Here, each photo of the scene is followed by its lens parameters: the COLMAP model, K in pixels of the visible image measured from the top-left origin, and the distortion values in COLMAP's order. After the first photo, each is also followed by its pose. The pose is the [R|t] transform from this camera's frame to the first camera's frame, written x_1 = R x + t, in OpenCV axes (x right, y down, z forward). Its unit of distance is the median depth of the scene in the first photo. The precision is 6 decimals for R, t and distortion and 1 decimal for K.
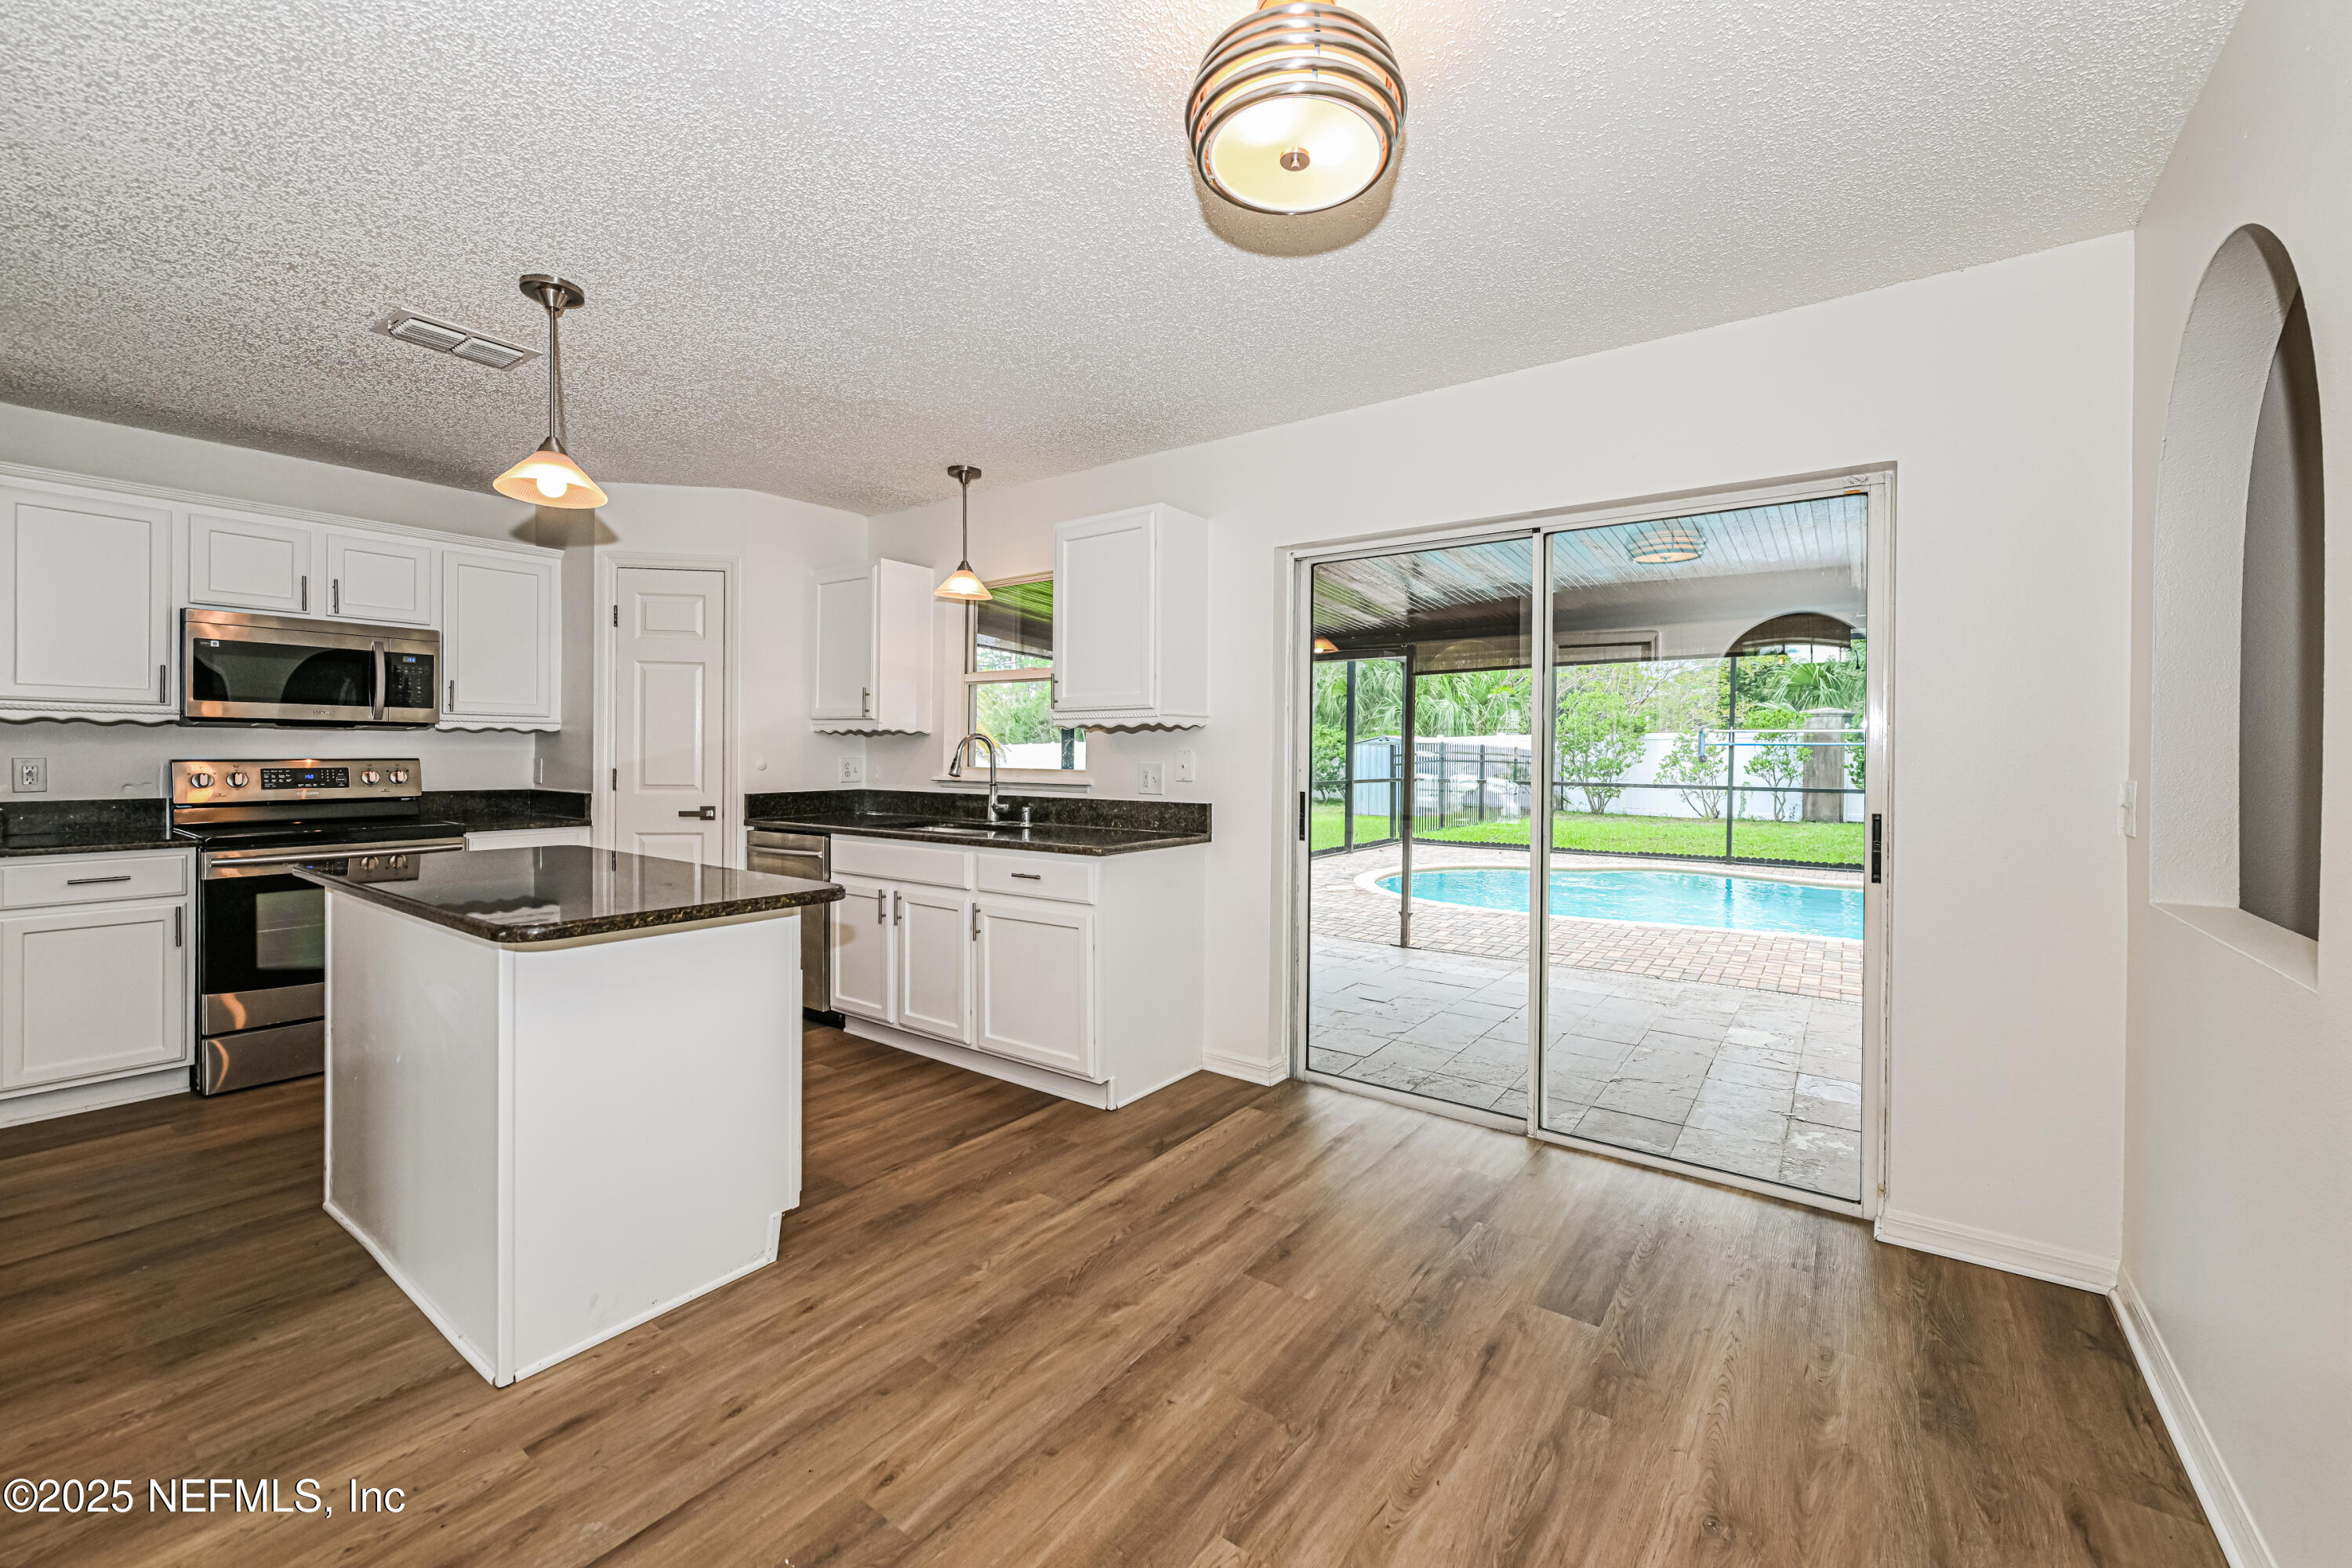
lens RADIAL K [[936.6, 0, 1179.7], [0, 936.6, 756.9], [0, 0, 1]] dist [0.000636, 0.000093]
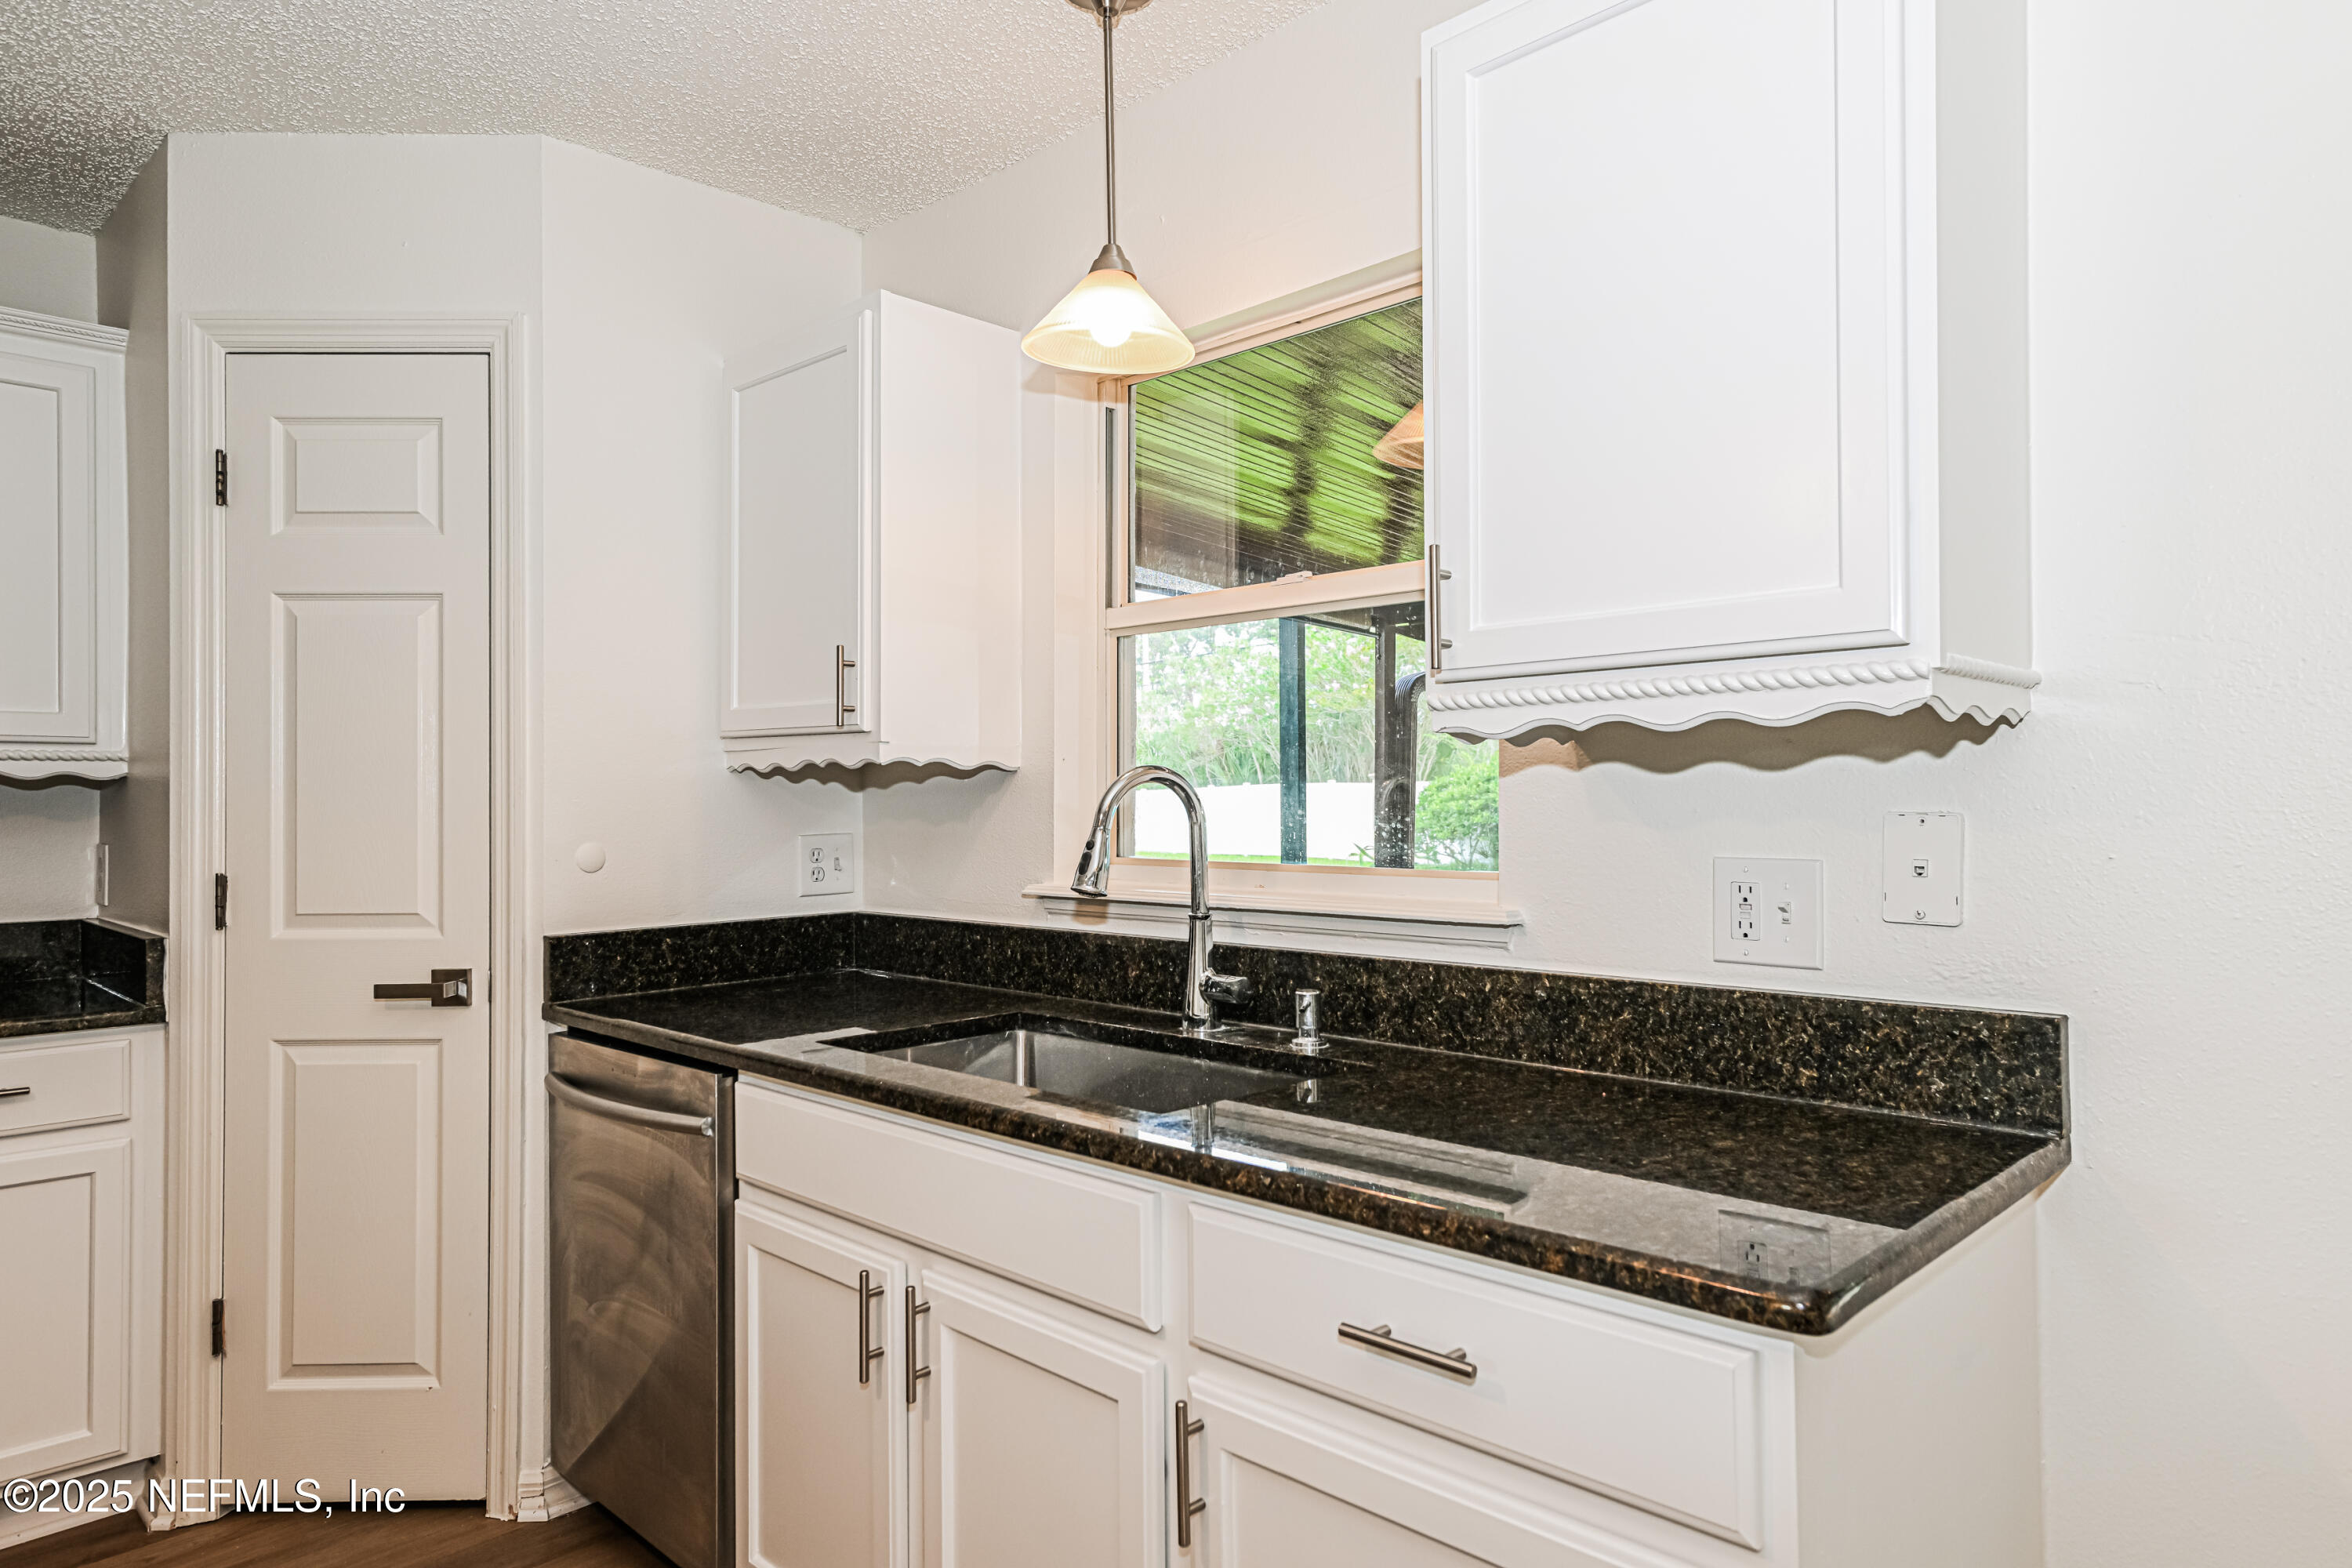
lens RADIAL K [[1430.4, 0, 1176.0], [0, 1430.4, 784.0], [0, 0, 1]] dist [0.001381, 0.000228]
pose [[0.988406, -0.016007, -0.150989, -0.130868], [0.013621, 0.999766, -0.016824, -0.009638], [0.151223, 0.014572, 0.988392, 0.497682]]
